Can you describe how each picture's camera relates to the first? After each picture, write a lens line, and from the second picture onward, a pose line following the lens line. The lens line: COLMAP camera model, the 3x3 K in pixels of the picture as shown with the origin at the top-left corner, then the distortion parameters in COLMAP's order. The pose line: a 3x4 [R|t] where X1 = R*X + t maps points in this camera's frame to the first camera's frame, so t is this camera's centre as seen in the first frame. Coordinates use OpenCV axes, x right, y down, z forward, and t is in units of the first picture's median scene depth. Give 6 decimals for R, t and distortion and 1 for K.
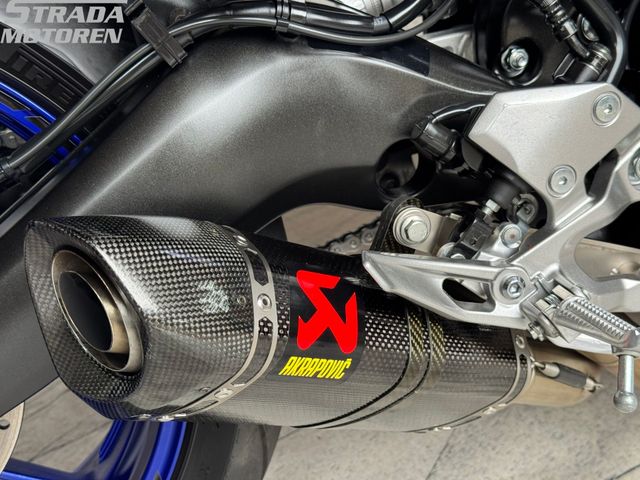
lens RADIAL K [[910.1, 0, 322.3], [0, 910.1, 239.6], [0, 0, 1]] dist [0.117926, 0.000000]
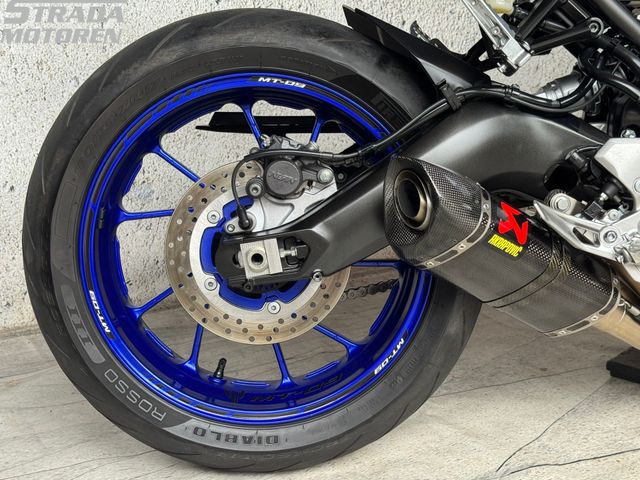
lens RADIAL K [[910.1, 0, 318.5], [0, 910.1, 241.3], [0, 0, 1]] dist [0.117926, 0.000000]
pose [[0.973088, 0.121409, -0.195855, -0.012606], [-0.157464, 0.970889, -0.180498, 0.516647], [0.168239, 0.206480, 0.963878, -1.003436]]
